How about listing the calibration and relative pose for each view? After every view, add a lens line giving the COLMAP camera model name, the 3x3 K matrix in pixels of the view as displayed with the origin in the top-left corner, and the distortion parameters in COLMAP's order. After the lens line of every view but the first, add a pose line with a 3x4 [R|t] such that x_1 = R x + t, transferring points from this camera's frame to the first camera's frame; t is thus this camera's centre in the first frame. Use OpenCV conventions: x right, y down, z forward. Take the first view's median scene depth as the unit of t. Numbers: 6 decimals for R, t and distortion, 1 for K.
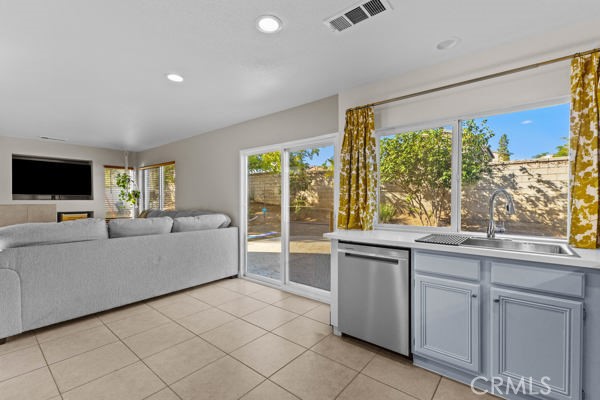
lens RADIAL K [[261.2, 0, 295.6], [0, 261.2, 202.4], [0, 0, 1]] dist [0.007284, 0.000401]
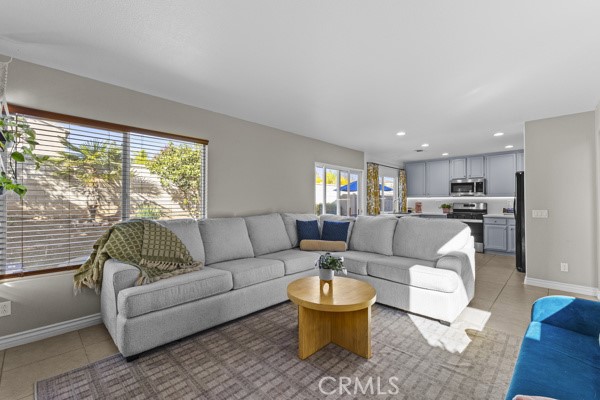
lens RADIAL K [[261.2, 0, 299.5], [0, 261.2, 198.9], [0, 0, 1]] dist [0.007284, 0.000401]
pose [[0.084941, 0.008948, 0.996346, -0.946990], [0.007696, 0.999924, -0.009636, -0.008239], [-0.996356, 0.008486, 0.084866, 0.638359]]
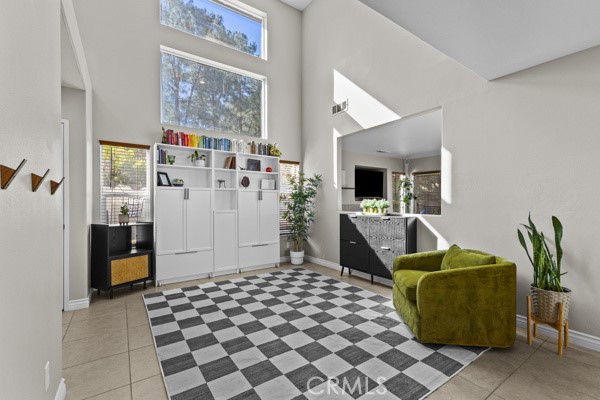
lens RADIAL K [[261.2, 0, 302.0], [0, 261.2, 202.5], [0, 0, 1]] dist [0.007284, 0.000401]
pose [[0.963850, -0.002335, -0.266434, -0.811281], [-0.000176, 0.999956, -0.009401, 0.007716], [0.266445, 0.009108, 0.963807, -0.258264]]
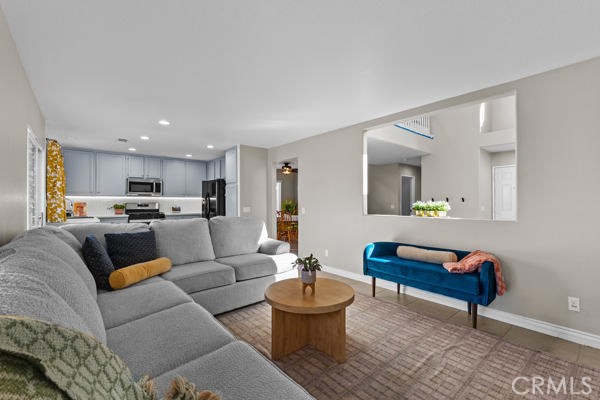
lens RADIAL K [[261.2, 0, 302.7], [0, 261.2, 201.1], [0, 0, 1]] dist [0.007284, 0.000401]
pose [[-0.985786, 0.000185, 0.168009, -0.626874], [0.001563, 0.999966, 0.008067, -0.011192], [-0.168002, 0.008214, -0.985753, 0.984570]]
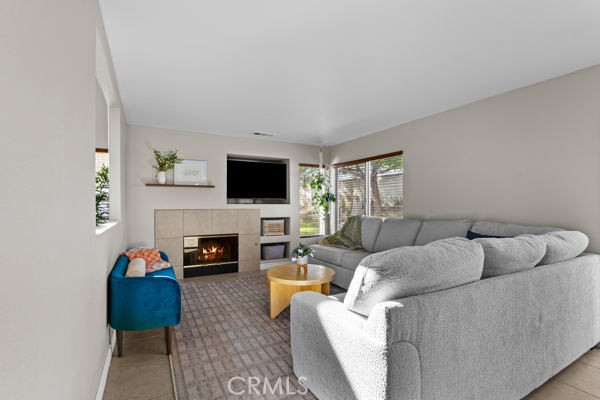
lens RADIAL K [[280.8, 0, 298.2], [0, 280.8, 203.9], [0, 0, 1]] dist [-0.002912, 0.000018]
pose [[0.925365, 0.001377, -0.379074, -0.382710], [-0.004043, 0.999972, -0.006236, -0.004439], [0.379055, 0.007303, 0.925345, 0.144143]]
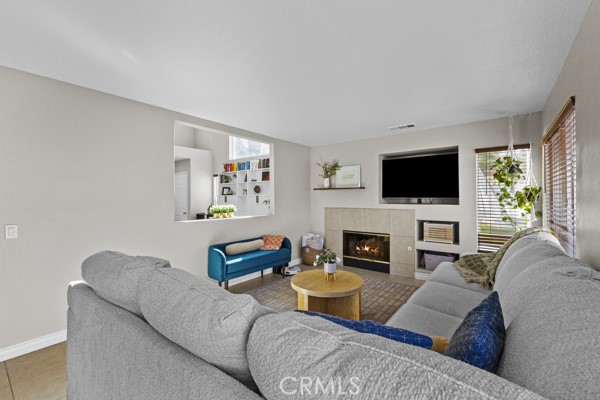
lens RADIAL K [[261.2, 0, 301.9], [0, 261.2, 198.2], [0, 0, 1]] dist [0.007284, 0.000401]
pose [[0.040806, -0.001253, -0.999166, -0.121000], [-0.003573, 0.999993, -0.001400, -0.022985], [0.999161, 0.003627, 0.040801, 0.560077]]
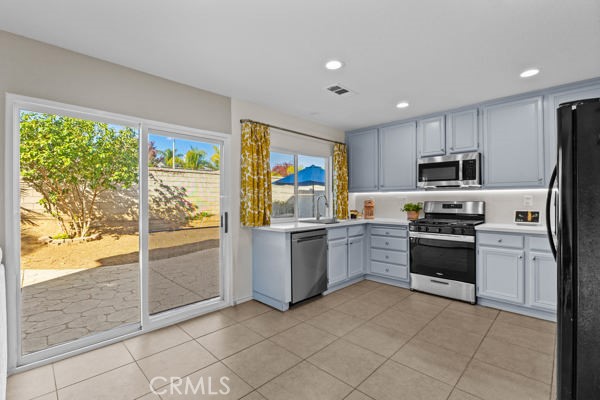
lens RADIAL K [[272.5, 0, 300.7], [0, 272.5, 200.0], [0, 0, 1]] dist [-0.012511, 0.000216]
pose [[0.086224, -0.001177, 0.996275, -0.418447], [0.014197, 0.999899, -0.000047, -0.004223], [-0.996175, 0.014149, 0.086232, 0.304540]]
